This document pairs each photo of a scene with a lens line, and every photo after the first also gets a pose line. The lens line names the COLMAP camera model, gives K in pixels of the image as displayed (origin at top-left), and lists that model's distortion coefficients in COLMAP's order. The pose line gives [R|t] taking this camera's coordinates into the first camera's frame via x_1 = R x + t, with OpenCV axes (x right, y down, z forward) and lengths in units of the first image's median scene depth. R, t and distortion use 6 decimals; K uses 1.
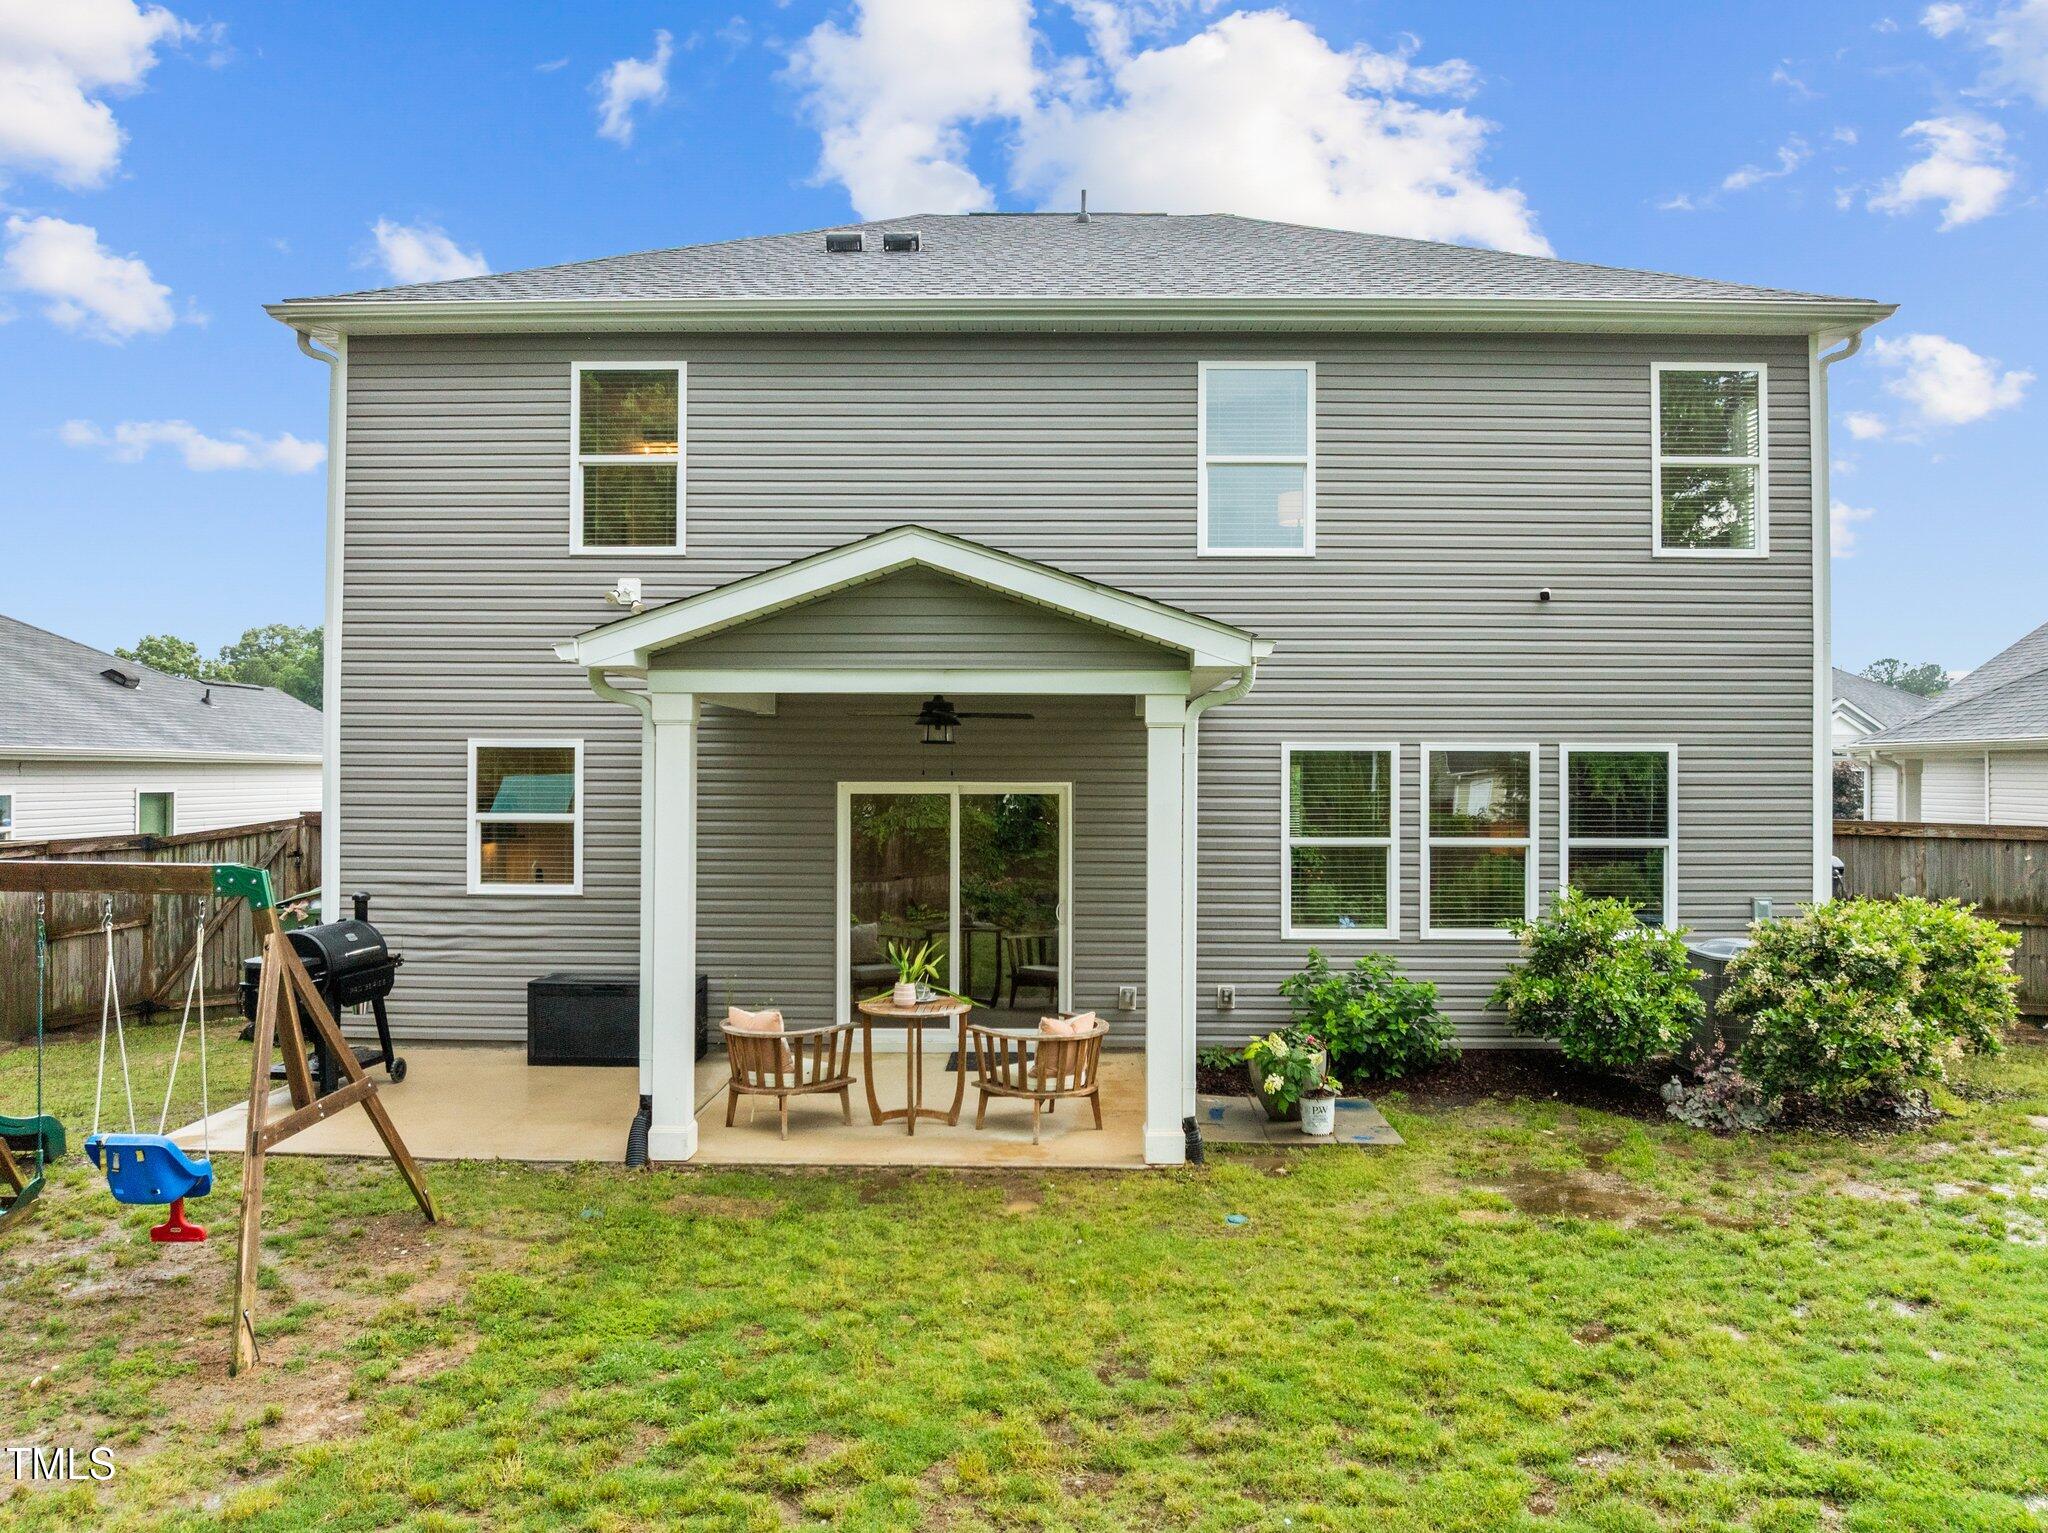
lens RADIAL K [[1720.5, 0, 1024.0], [0, 1720.5, 766.5], [0, 0, 1]] dist [0.001055, -0.003245]
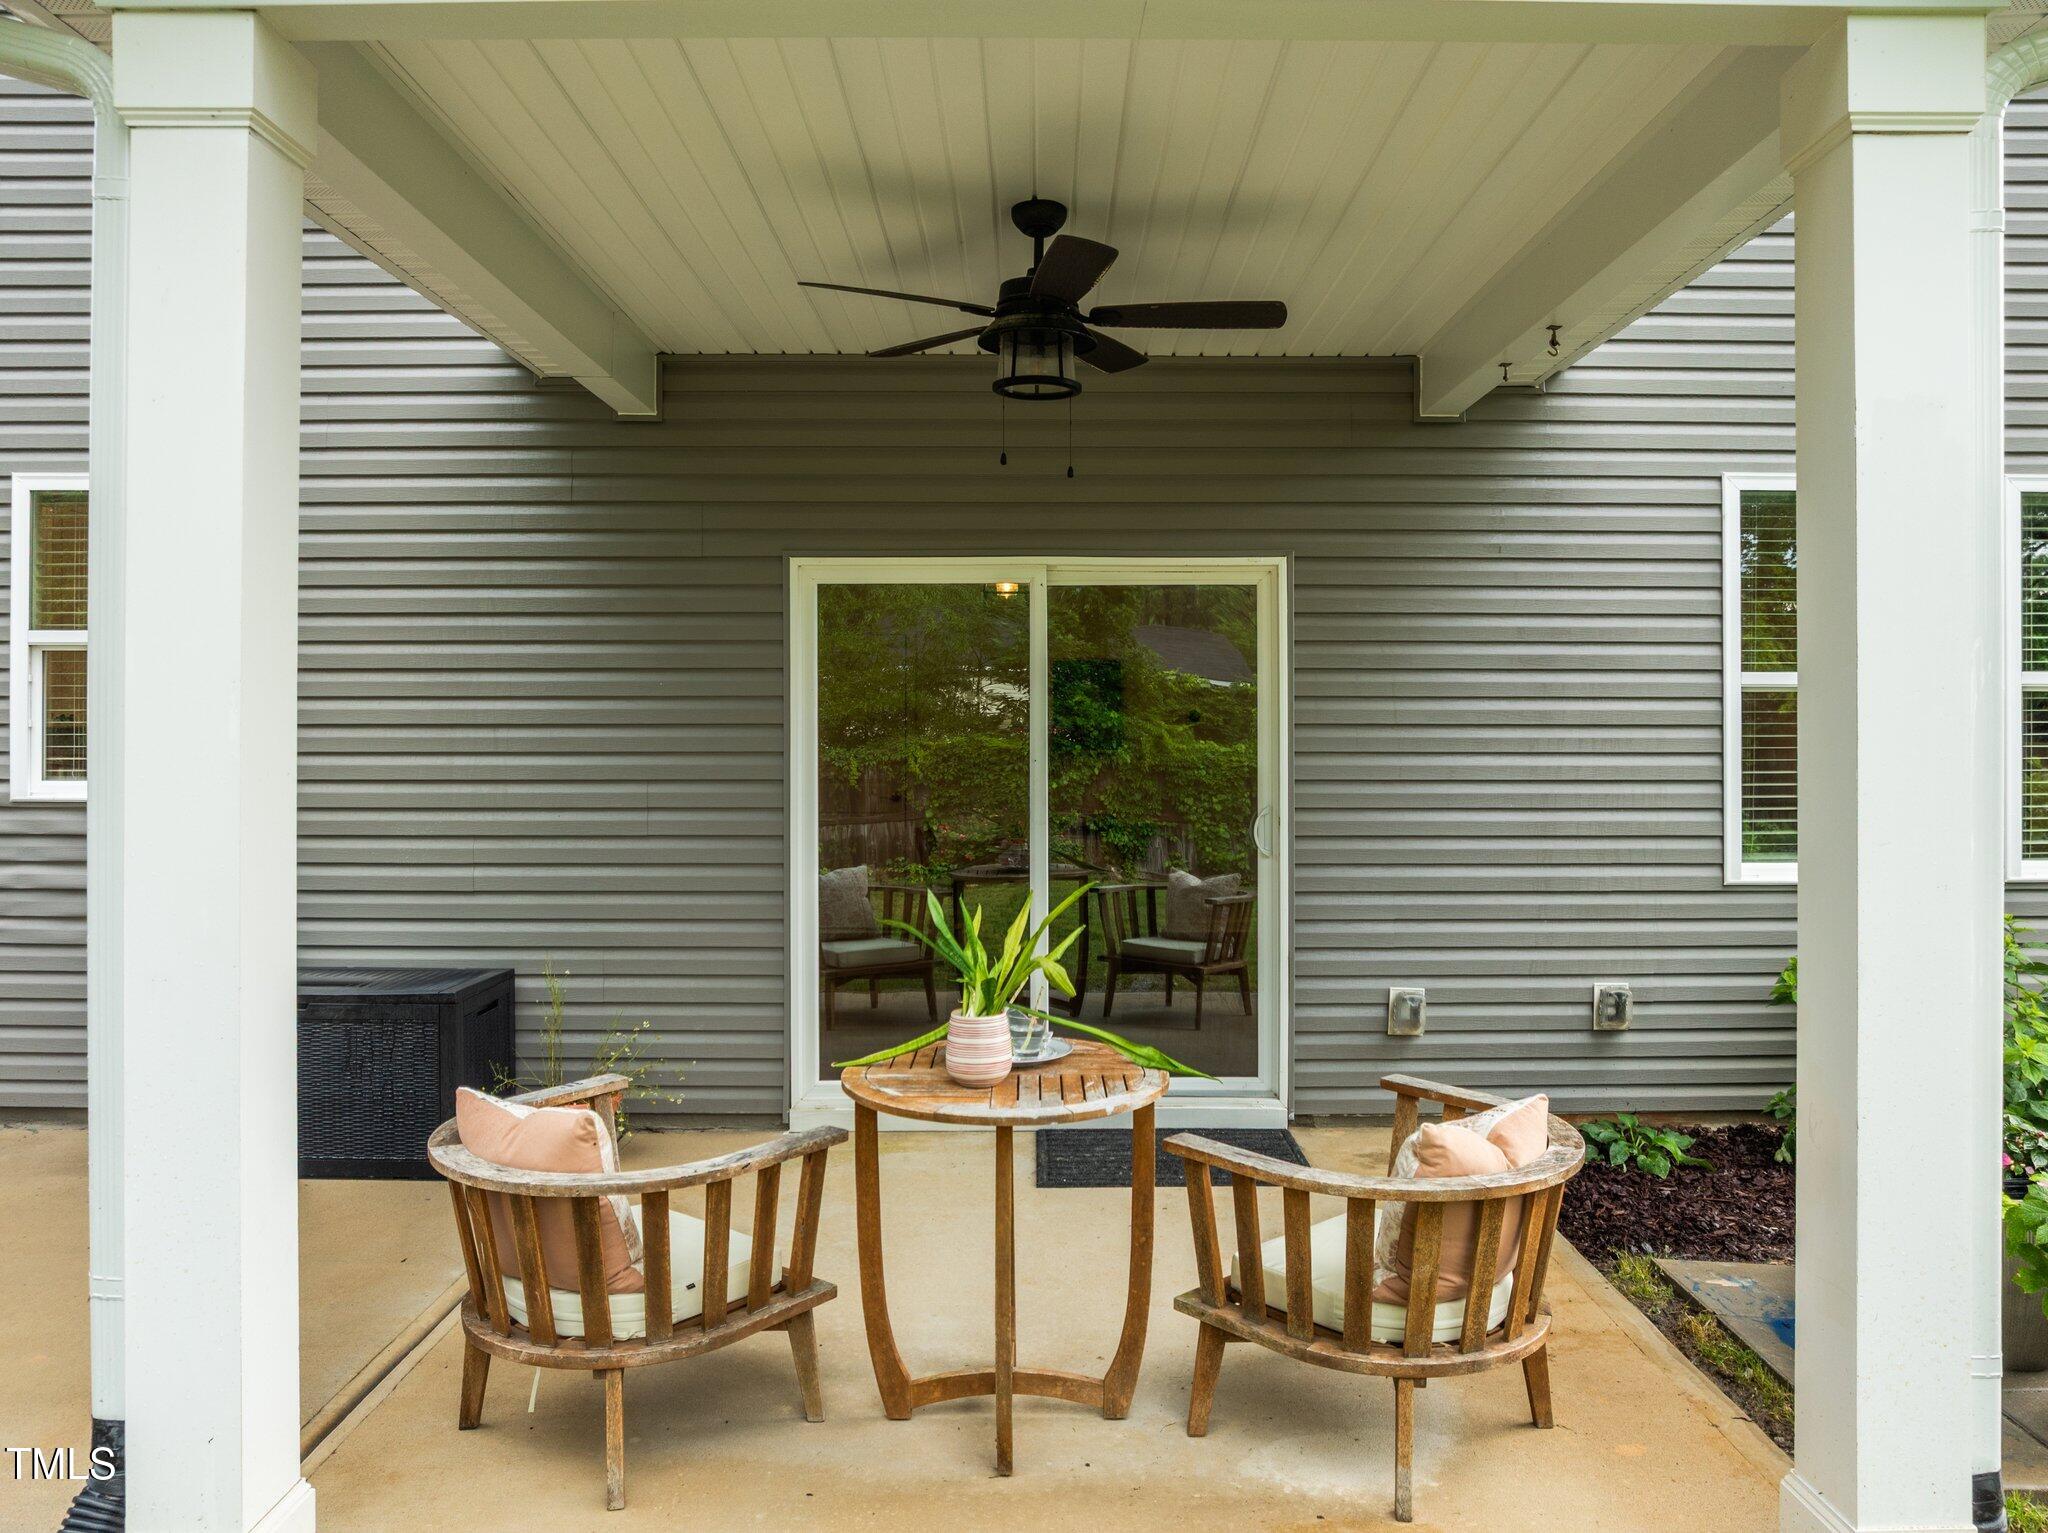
lens RADIAL K [[1439.1, 0, 1024.0], [0, 1439.1, 766.5], [0, 0, 1]] dist [-0.006306, -0.001951]
pose [[0.999191, -0.003604, 0.040047, -0.060952], [0.003325, 0.999970, 0.007032, 0.063996], [-0.040071, -0.006894, 0.999173, 0.609102]]
